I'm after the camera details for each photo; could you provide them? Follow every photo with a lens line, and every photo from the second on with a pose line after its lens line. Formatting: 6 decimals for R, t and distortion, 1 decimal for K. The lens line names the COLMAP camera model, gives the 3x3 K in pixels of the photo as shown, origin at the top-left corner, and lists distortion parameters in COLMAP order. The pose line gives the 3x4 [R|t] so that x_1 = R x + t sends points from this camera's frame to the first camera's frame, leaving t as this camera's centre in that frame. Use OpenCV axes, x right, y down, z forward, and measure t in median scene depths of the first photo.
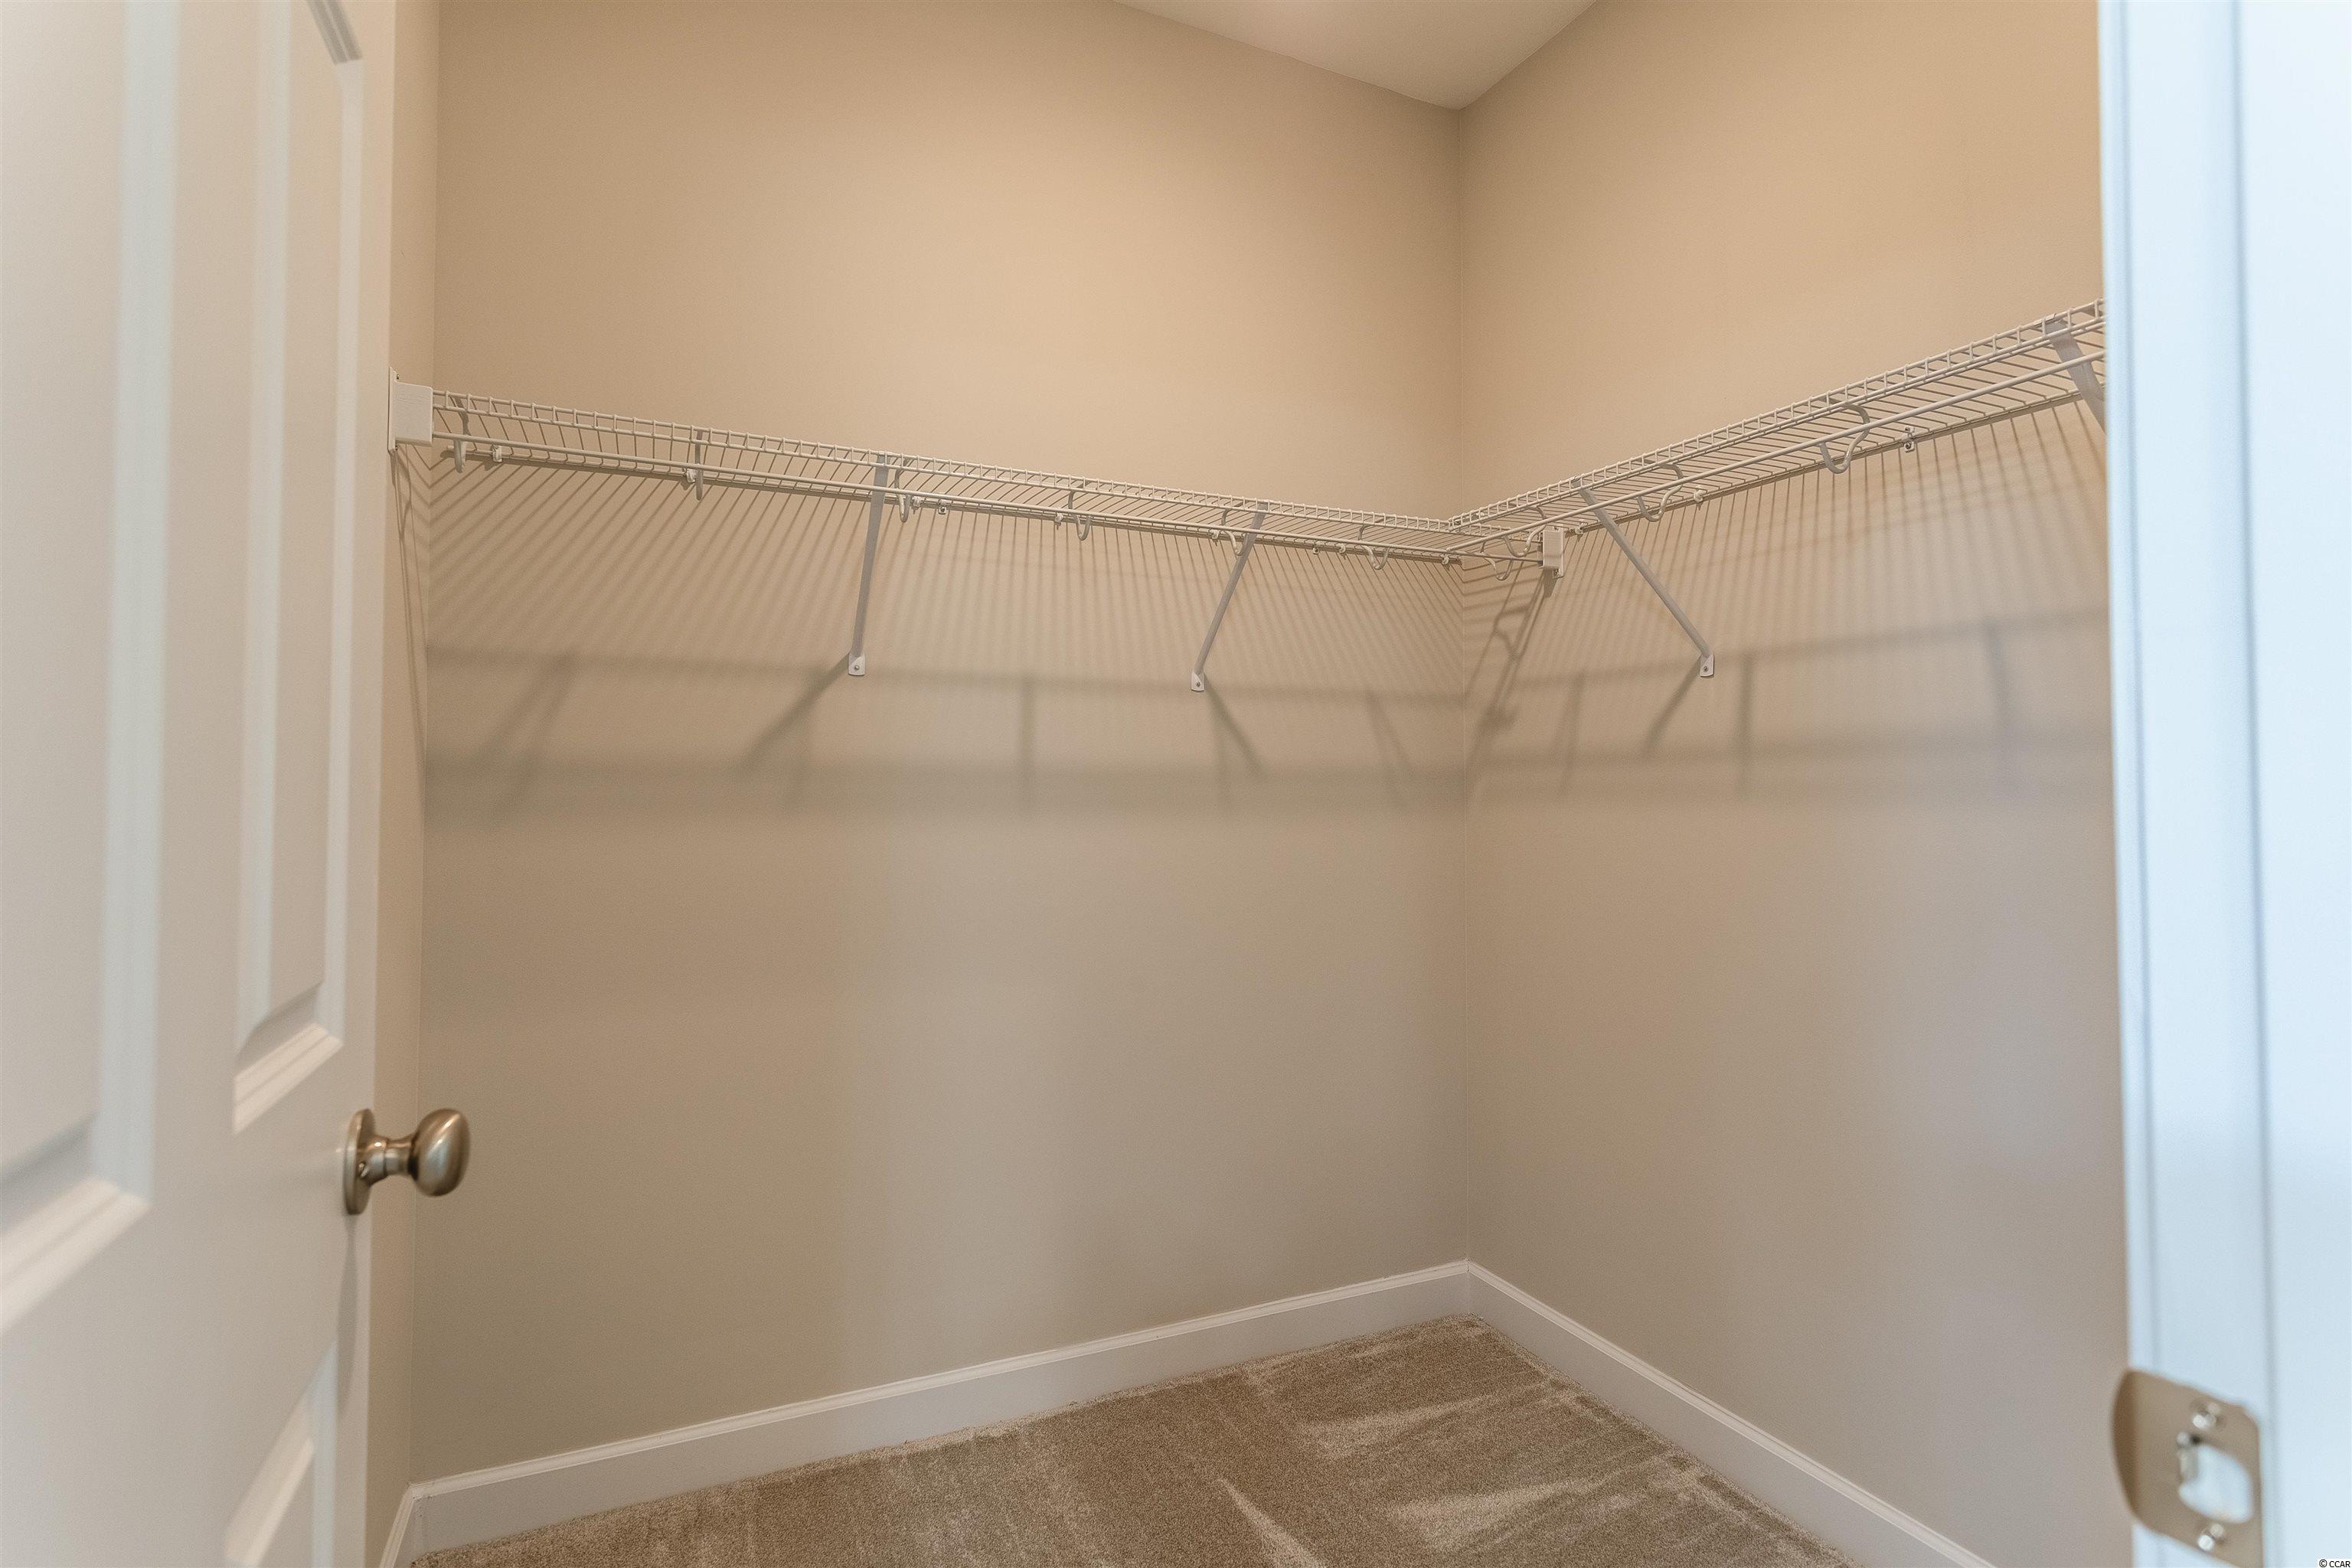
lens RADIAL K [[1114.5, 0, 1175.2], [0, 1114.5, 766.3], [0, 0, 1]] dist [-0.000112, 0.001914]
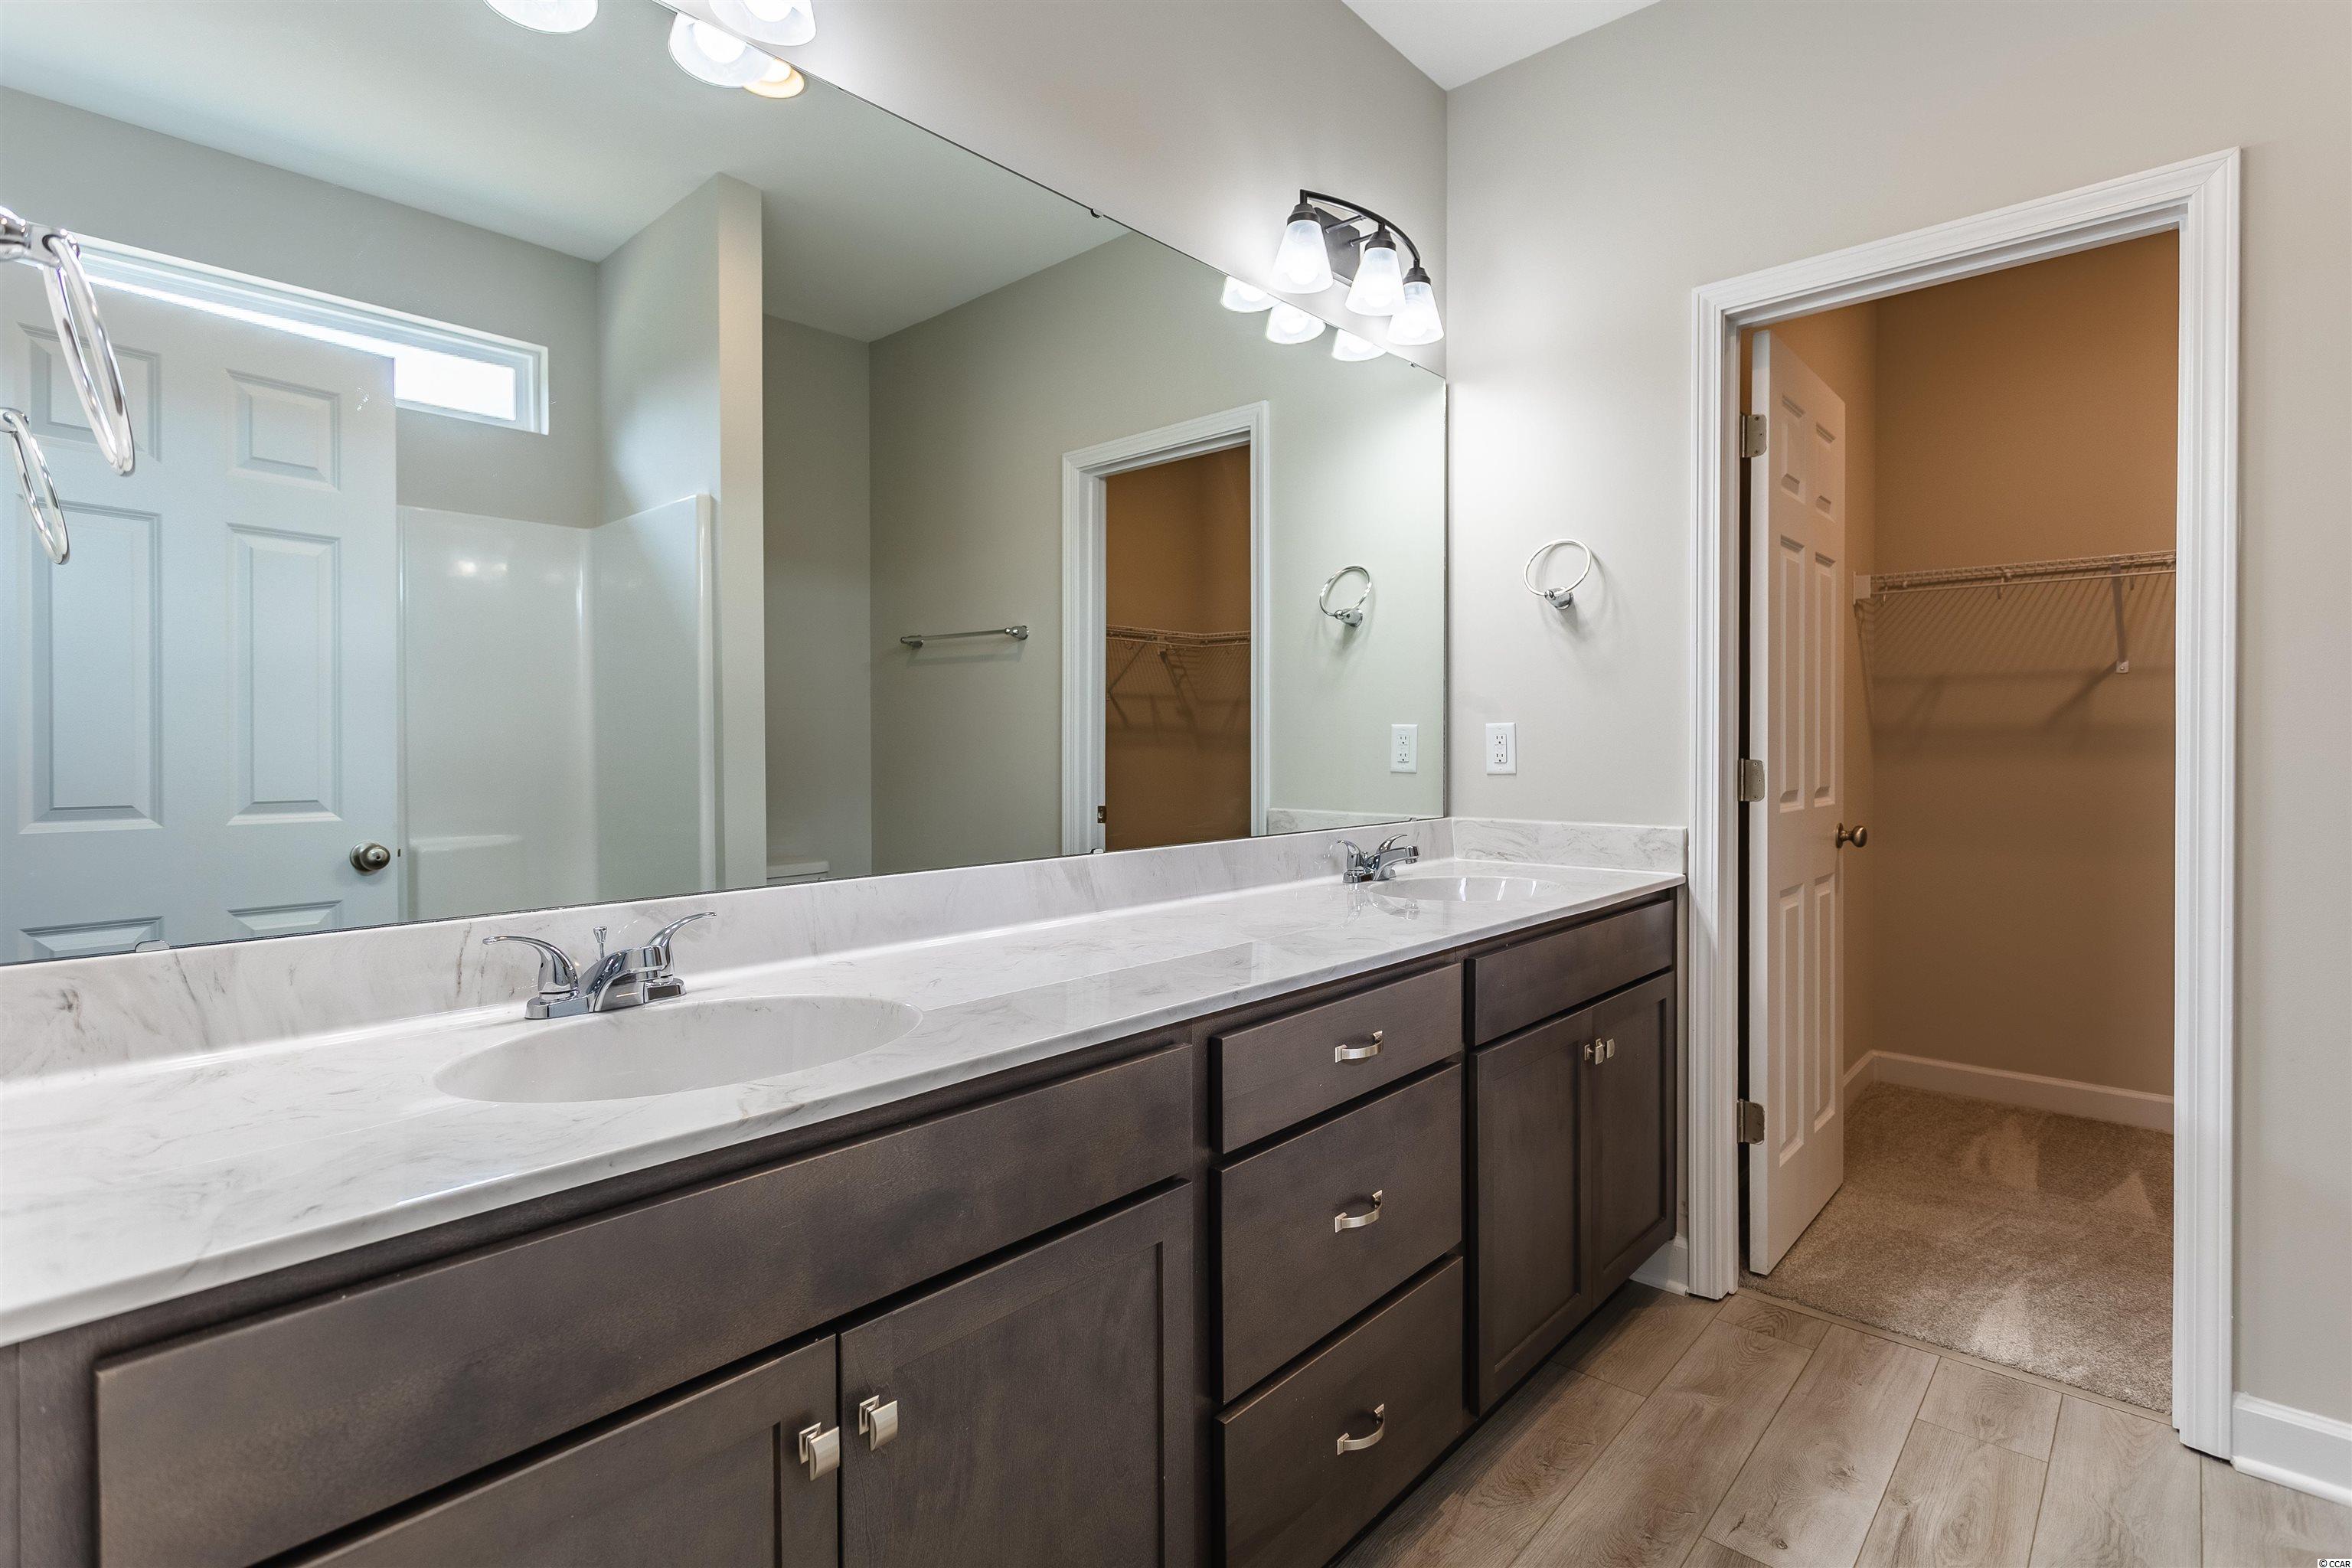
lens RADIAL K [[1114.5, 0, 1175.2], [0, 1114.5, 766.3], [0, 0, 1]] dist [-0.000112, 0.001914]
pose [[0.375962, 0.011028, -0.926569, 0.989562], [0.024469, 0.999462, 0.021824, -0.016595], [0.926312, -0.030877, 0.375490, -1.287404]]
